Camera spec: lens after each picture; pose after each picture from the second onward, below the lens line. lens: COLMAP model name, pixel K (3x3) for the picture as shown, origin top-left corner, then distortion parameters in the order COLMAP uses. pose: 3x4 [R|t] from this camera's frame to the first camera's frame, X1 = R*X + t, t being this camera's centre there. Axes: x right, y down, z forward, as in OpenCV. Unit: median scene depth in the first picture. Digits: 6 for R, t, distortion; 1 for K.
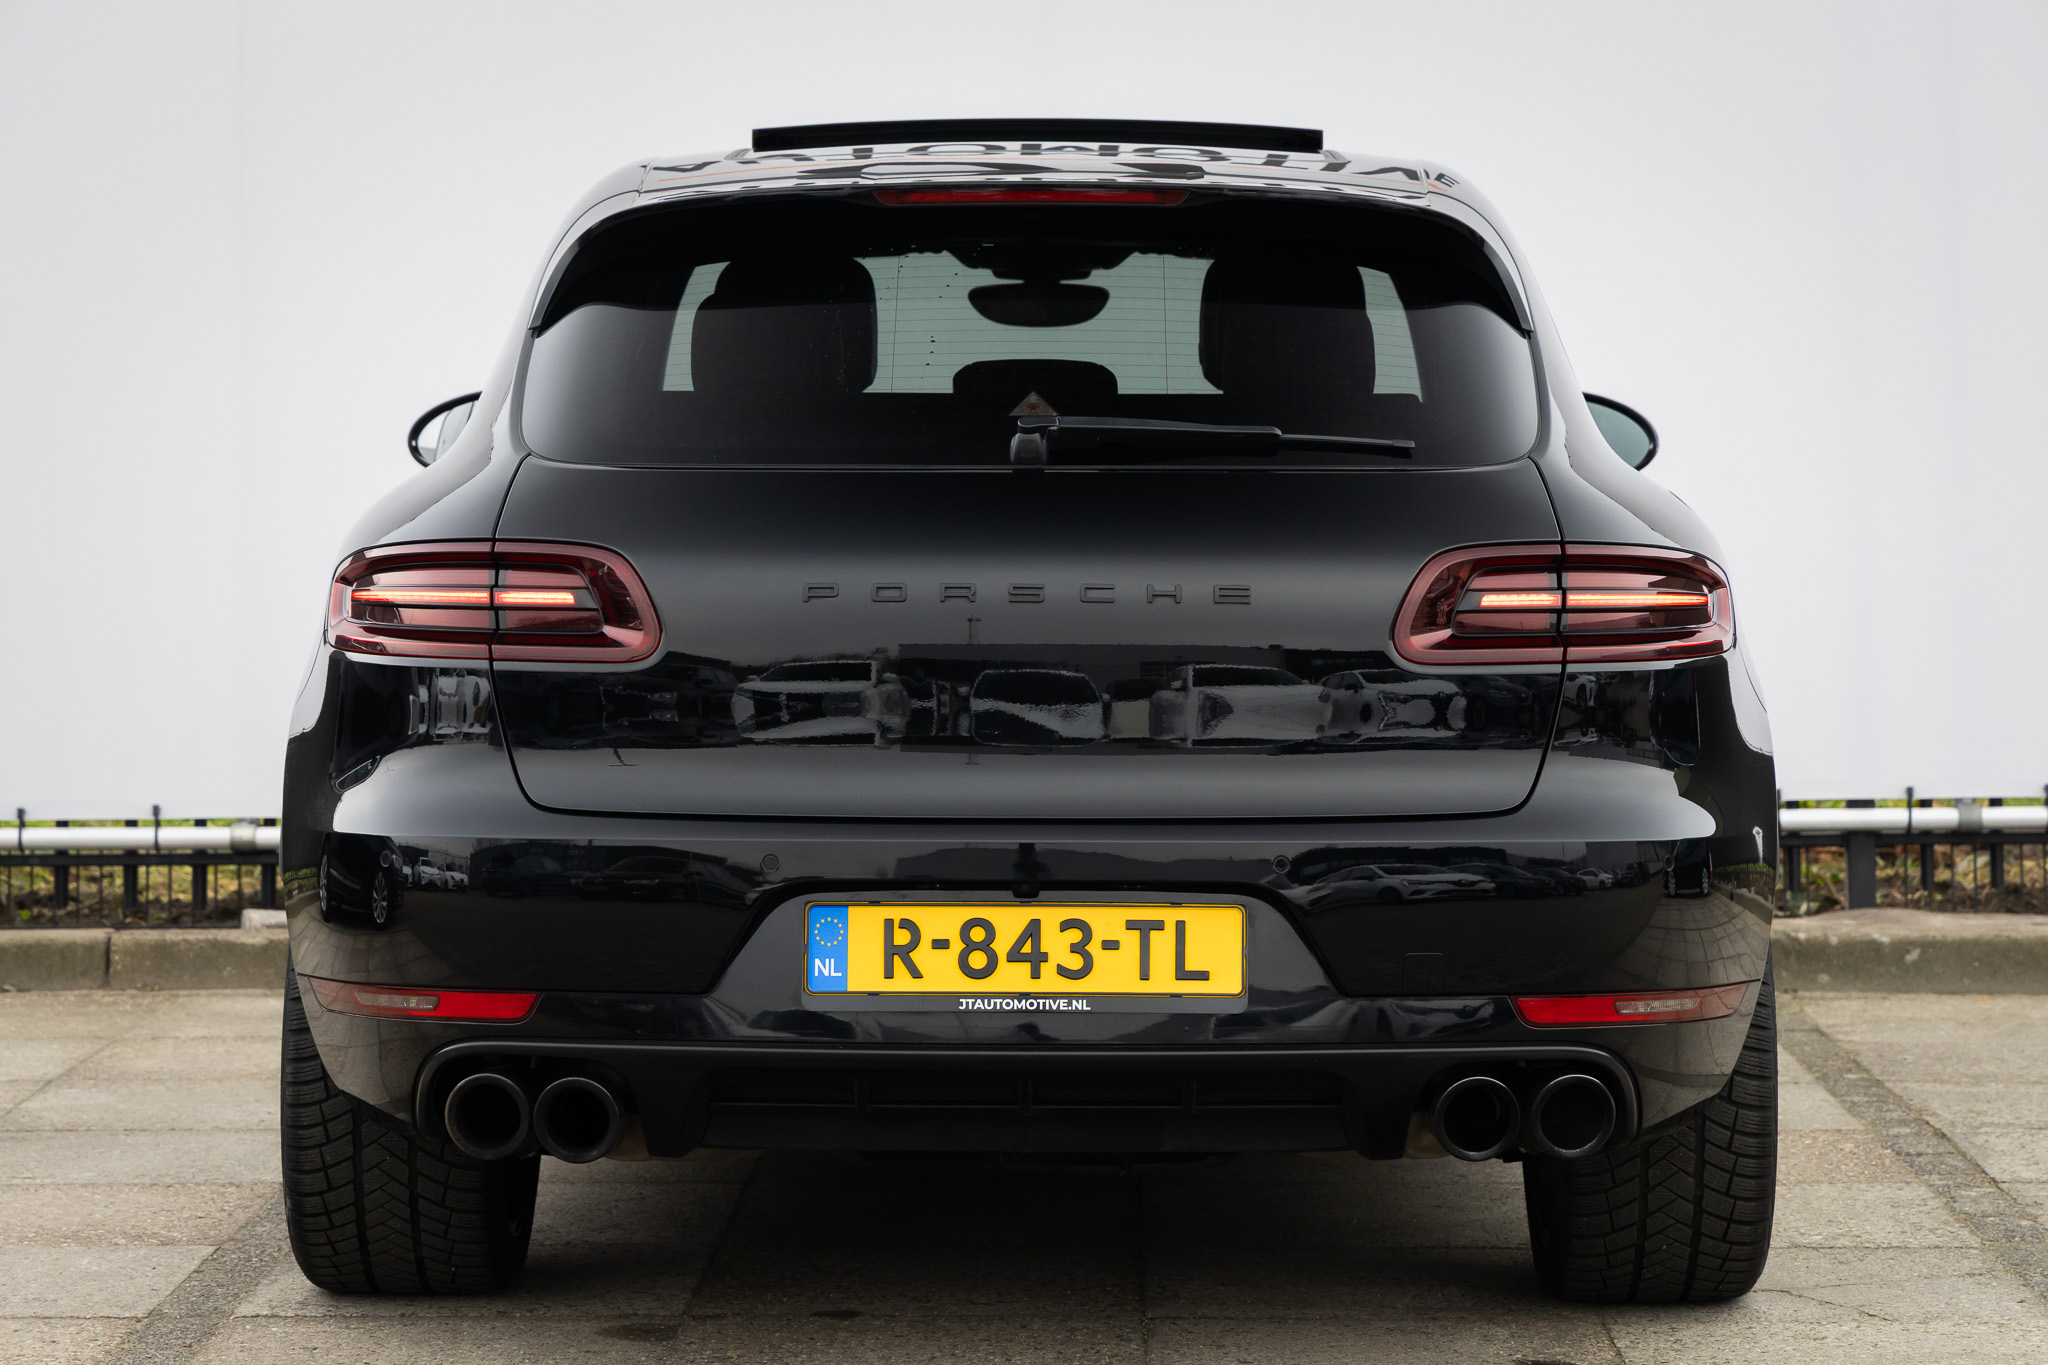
lens RADIAL K [[5290.4, 0, 1030.1], [0, 5290.4, 691.5], [0, 0, 1]] dist [0.714325, 0.000000]
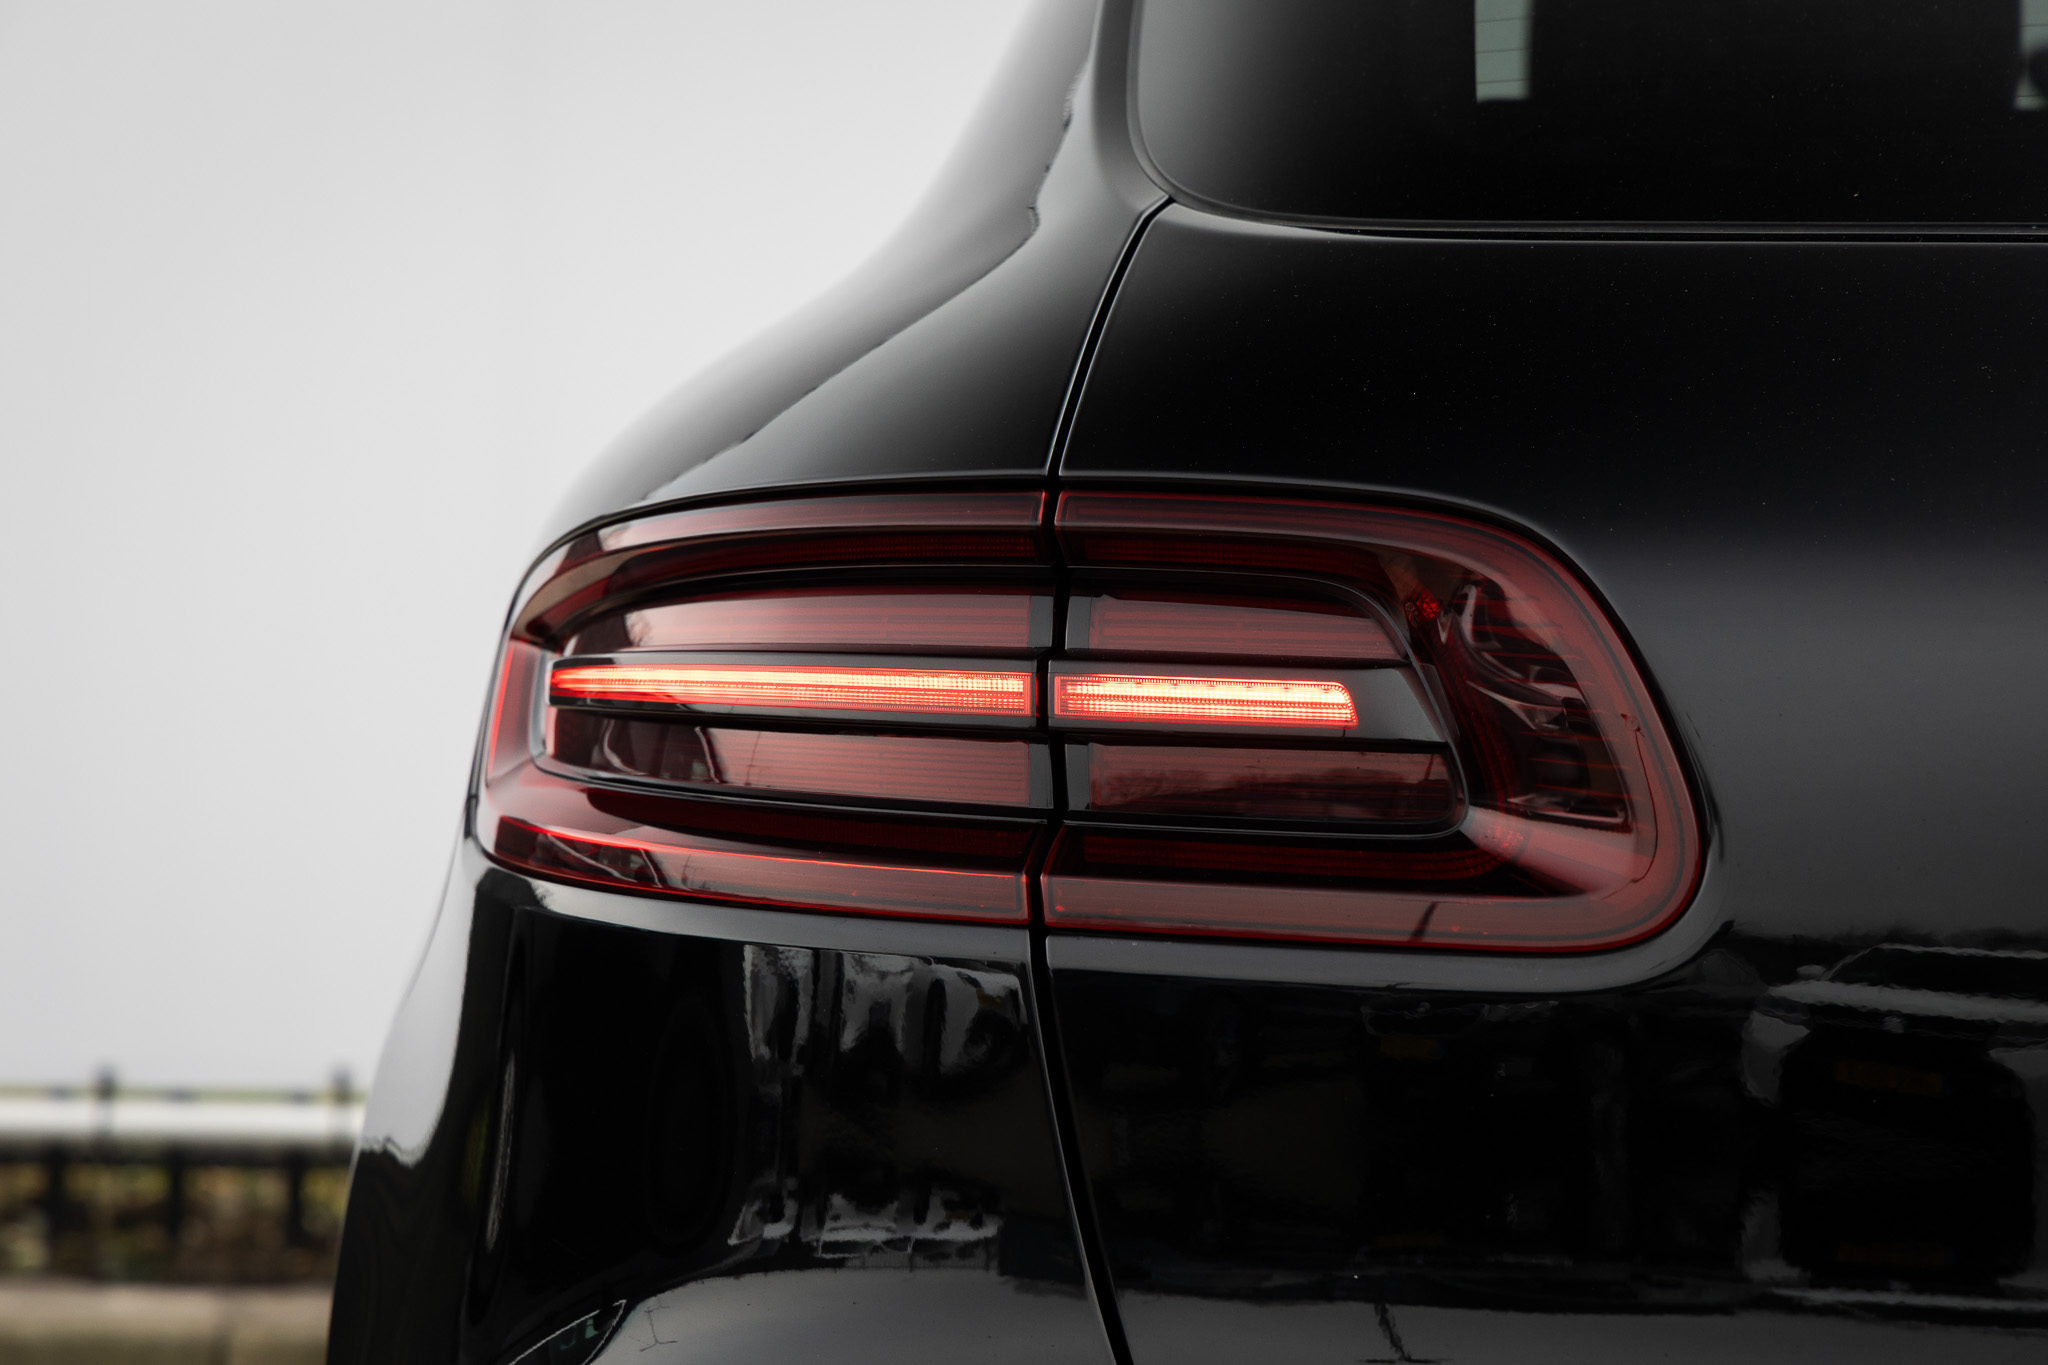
lens RADIAL K [[5784.8, 0, 1023.7], [0, 5784.8, 681.9], [0, 0, 1]] dist [0.084071, 0.000000]
pose [[0.996801, 0.018520, -0.077748, -0.078392], [-0.020310, 0.999545, -0.022299, -0.011647], [0.077299, 0.023807, 0.996724, 0.700438]]
